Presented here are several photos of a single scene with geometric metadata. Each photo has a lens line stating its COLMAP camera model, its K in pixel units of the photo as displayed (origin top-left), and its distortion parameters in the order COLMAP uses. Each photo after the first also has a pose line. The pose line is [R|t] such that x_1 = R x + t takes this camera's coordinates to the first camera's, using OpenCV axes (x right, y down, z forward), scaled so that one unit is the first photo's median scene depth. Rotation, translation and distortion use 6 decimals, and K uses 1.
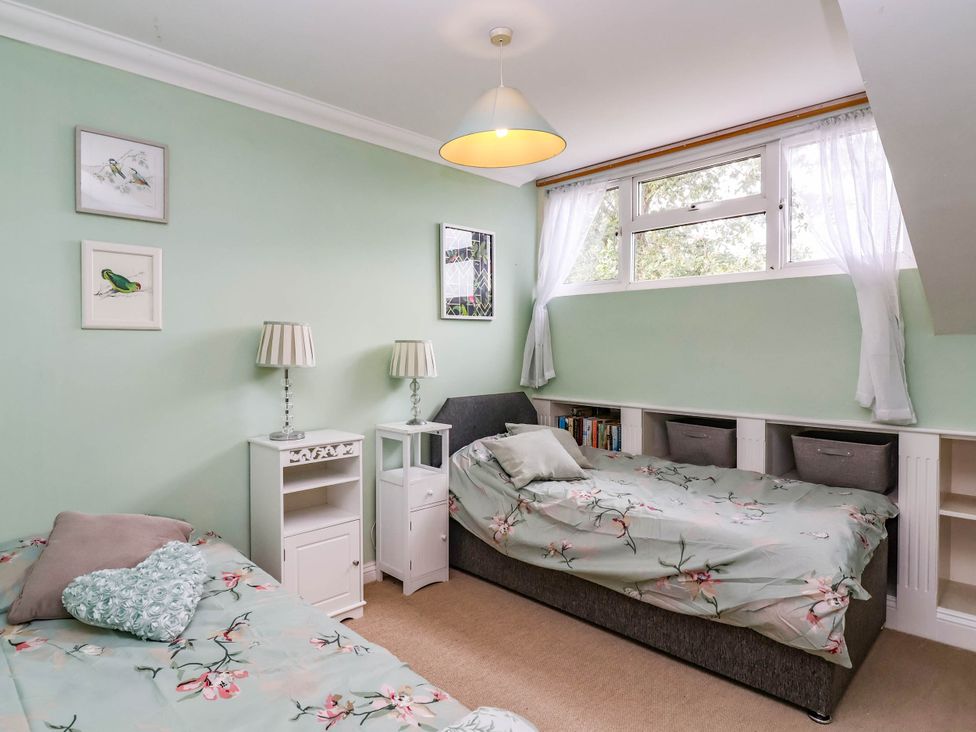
lens RADIAL K [[590.8, 0, 485.2], [0, 590.8, 361.2], [0, 0, 1]] dist [0.003669, -0.015374]
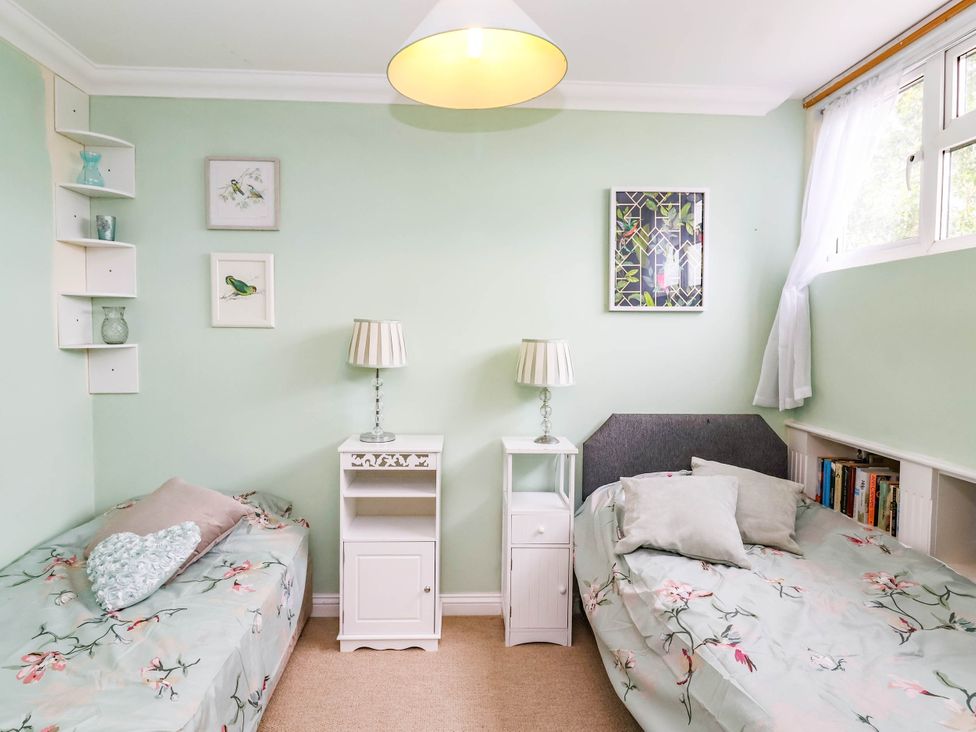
lens RADIAL K [[590.8, 0, 485.2], [0, 590.8, 361.2], [0, 0, 1]] dist [0.003669, -0.015374]
pose [[0.728720, 0.041194, -0.683572, 0.447218], [-0.029963, 0.999151, 0.028270, -0.030420], [0.684156, -0.000119, 0.729335, 0.417815]]
